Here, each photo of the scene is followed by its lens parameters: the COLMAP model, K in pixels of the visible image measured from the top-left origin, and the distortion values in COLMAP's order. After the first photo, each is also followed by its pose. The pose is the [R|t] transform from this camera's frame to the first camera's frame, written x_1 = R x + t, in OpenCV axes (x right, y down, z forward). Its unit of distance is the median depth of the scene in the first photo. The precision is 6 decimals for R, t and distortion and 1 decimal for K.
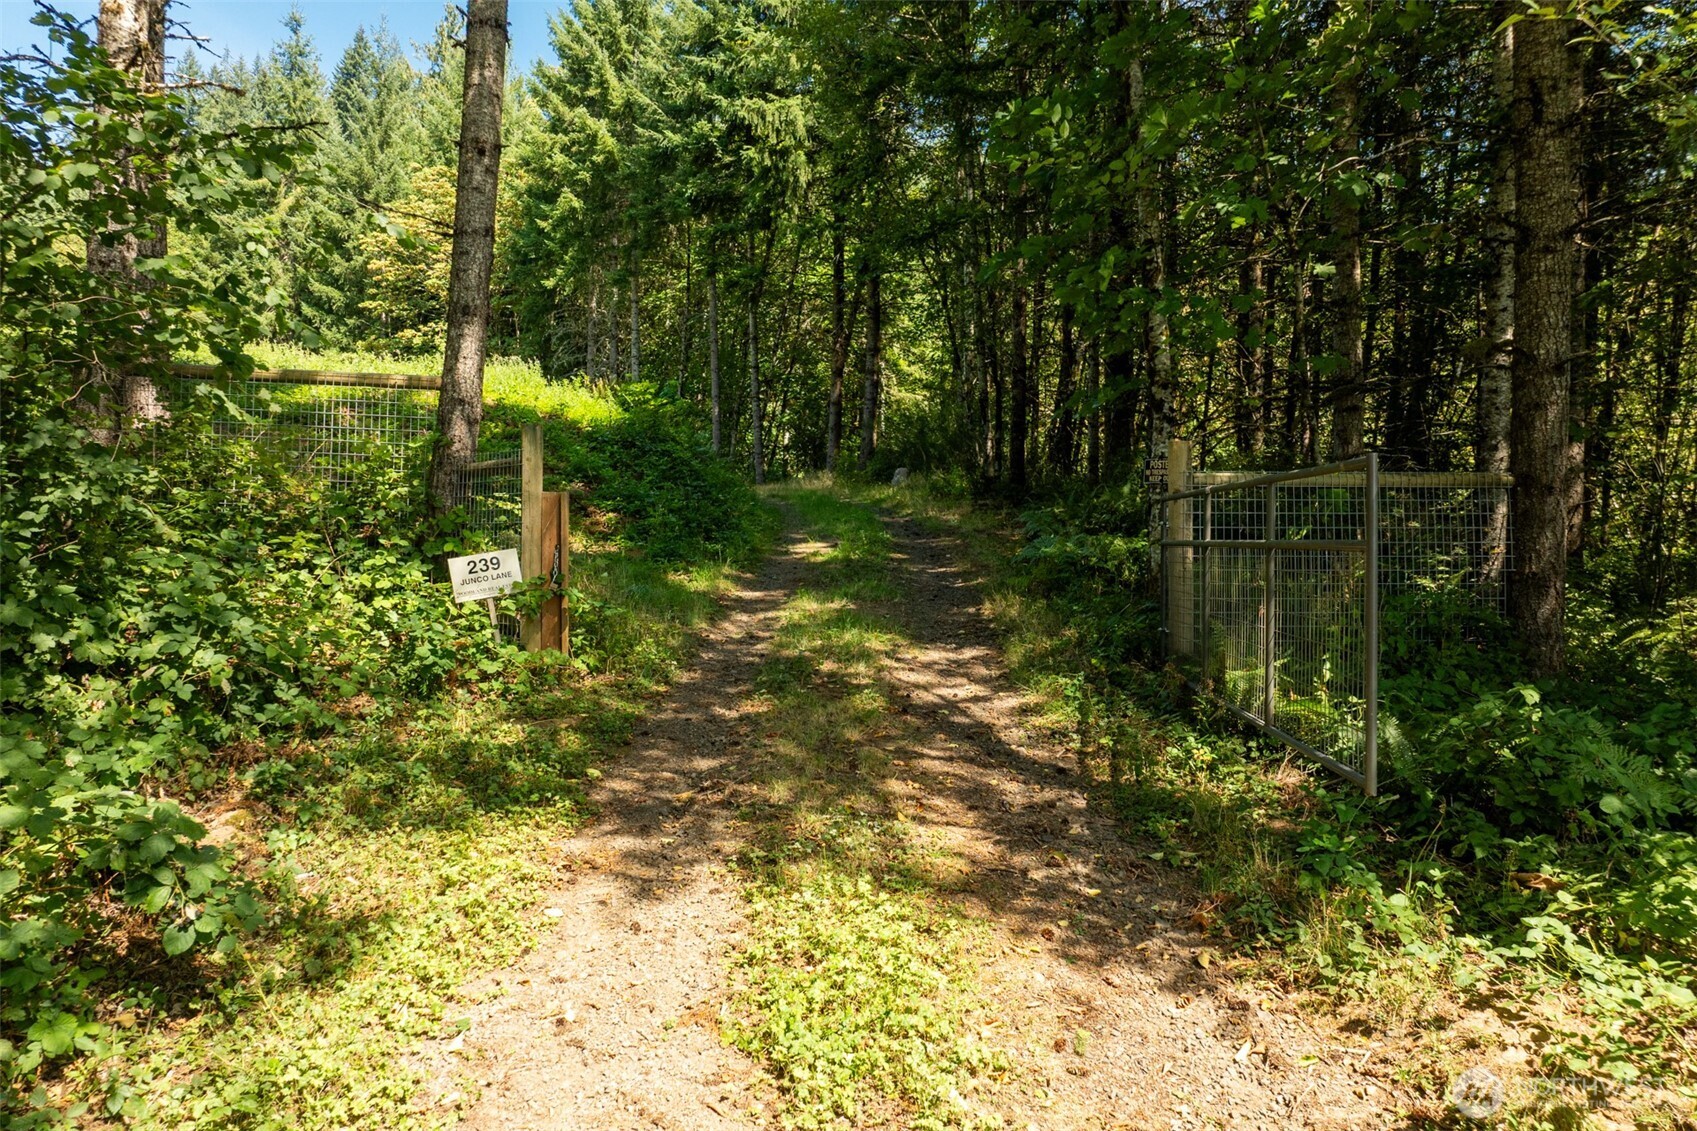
lens RADIAL K [[1213.0, 0, 840.5], [0, 1213.0, 561.3], [0, 0, 1]] dist [-0.043641, 0.023992]
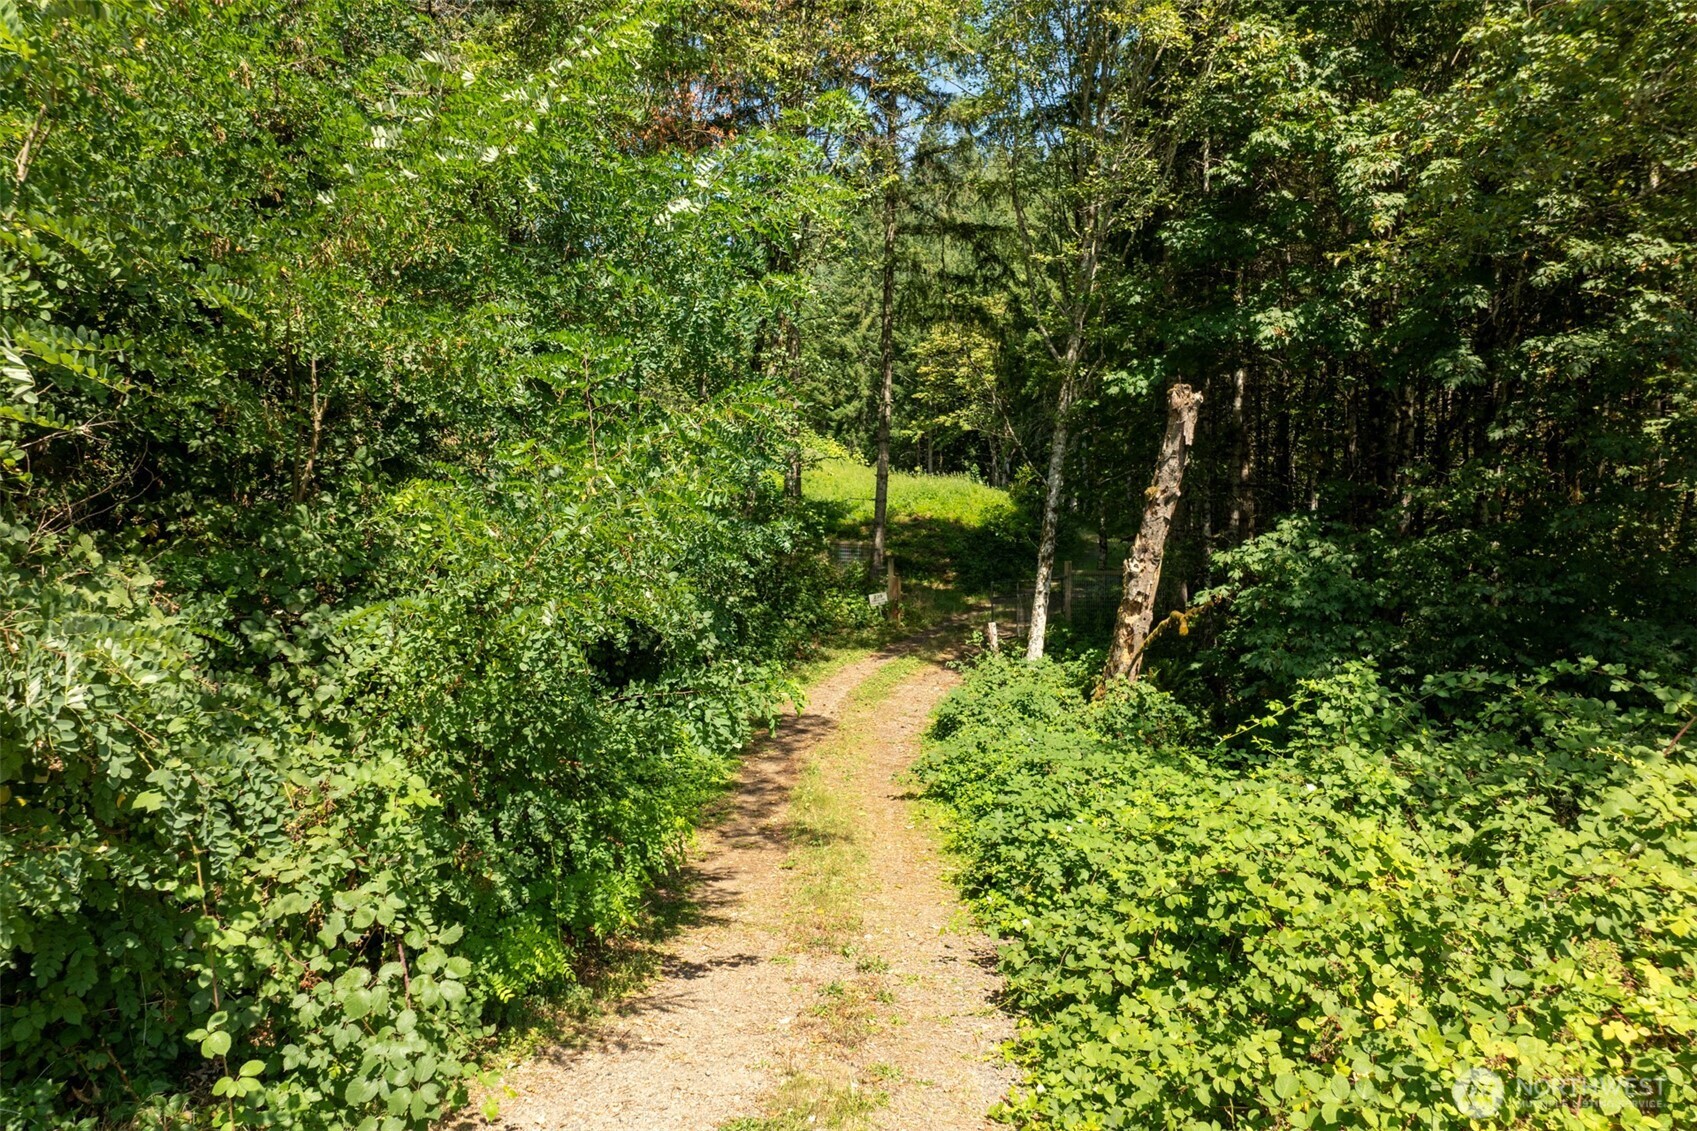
lens RADIAL K [[1213.0, 0, 848.6], [0, 1213.0, 566.8], [0, 0, 1]] dist [-0.043641, 0.023992]
pose [[0.895595, -0.004079, -0.444852, 0.158560], [0.002973, 0.999991, -0.003184, -0.009408], [0.444861, 0.001529, 0.895598, -0.294695]]
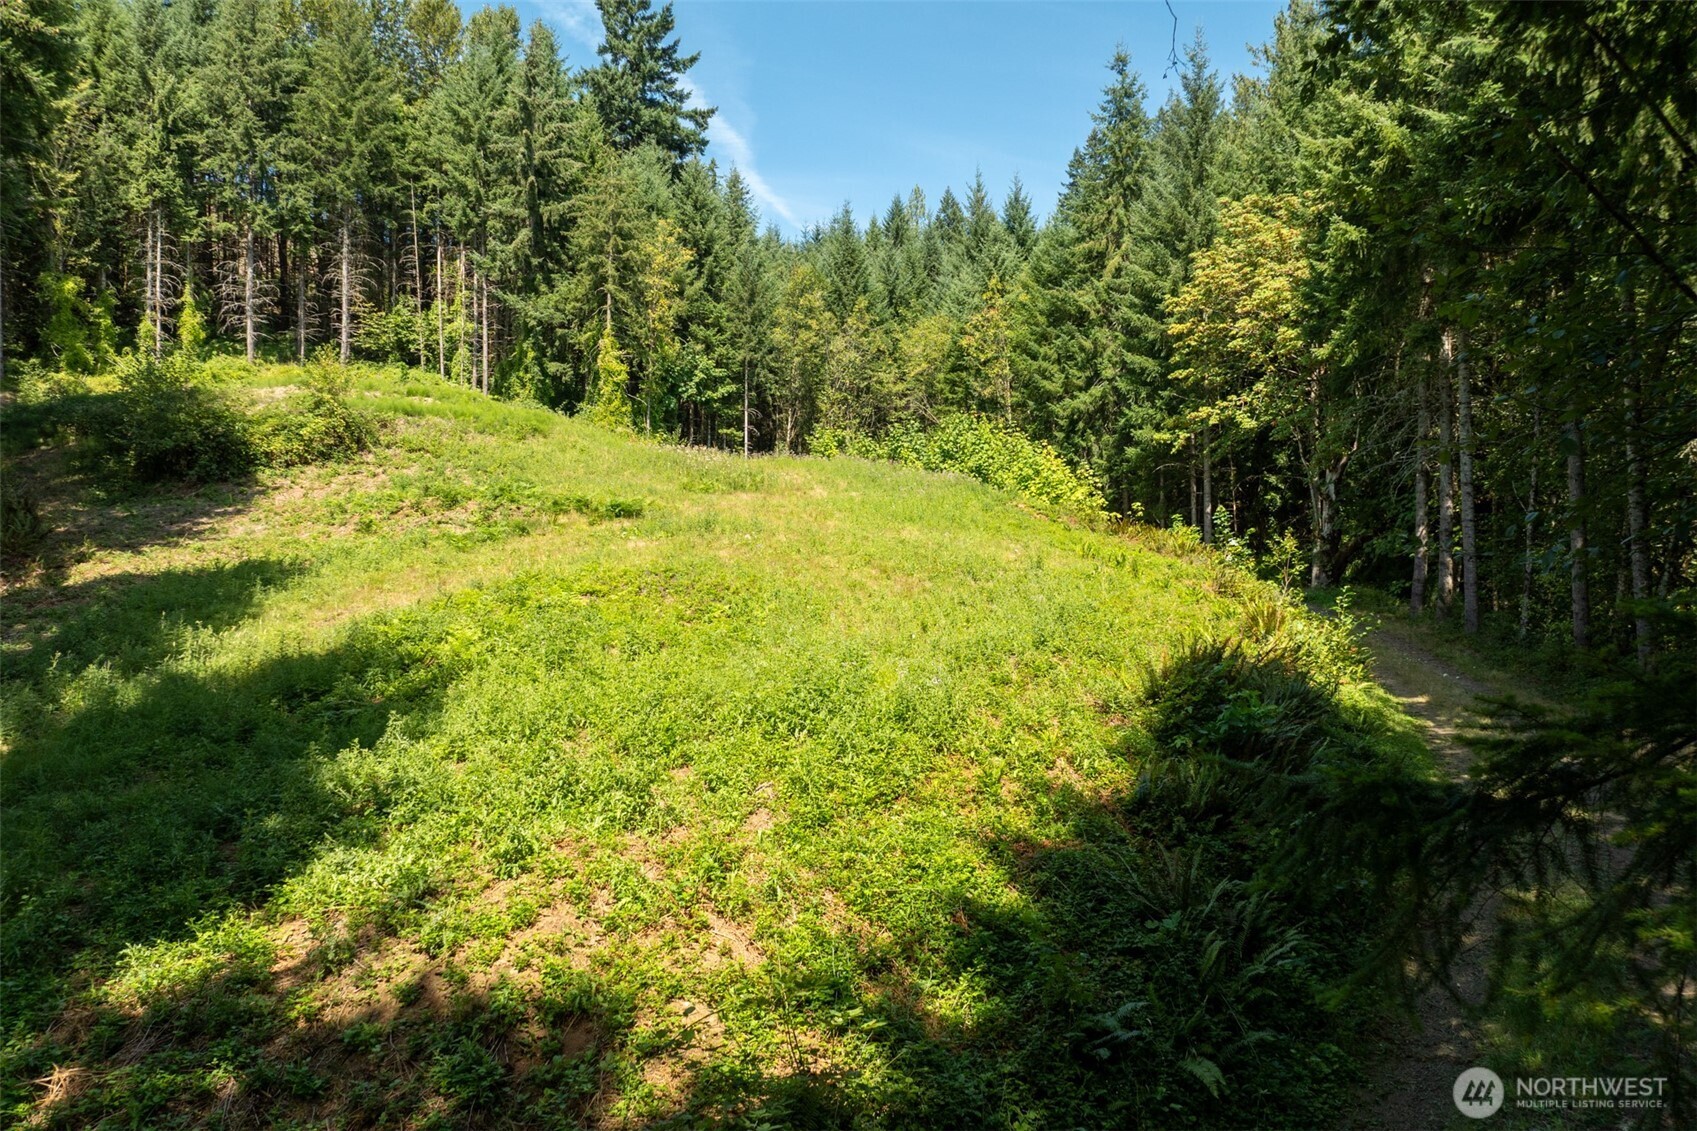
lens RADIAL K [[1213.0, 0, 838.9], [0, 1213.0, 572.9], [0, 0, 1]] dist [-0.043641, 0.023992]
pose [[0.712758, -0.001401, -0.701409, 0.035191], [0.008511, 0.999942, 0.006652, -0.077734], [0.701359, -0.010710, 0.712728, 0.214044]]
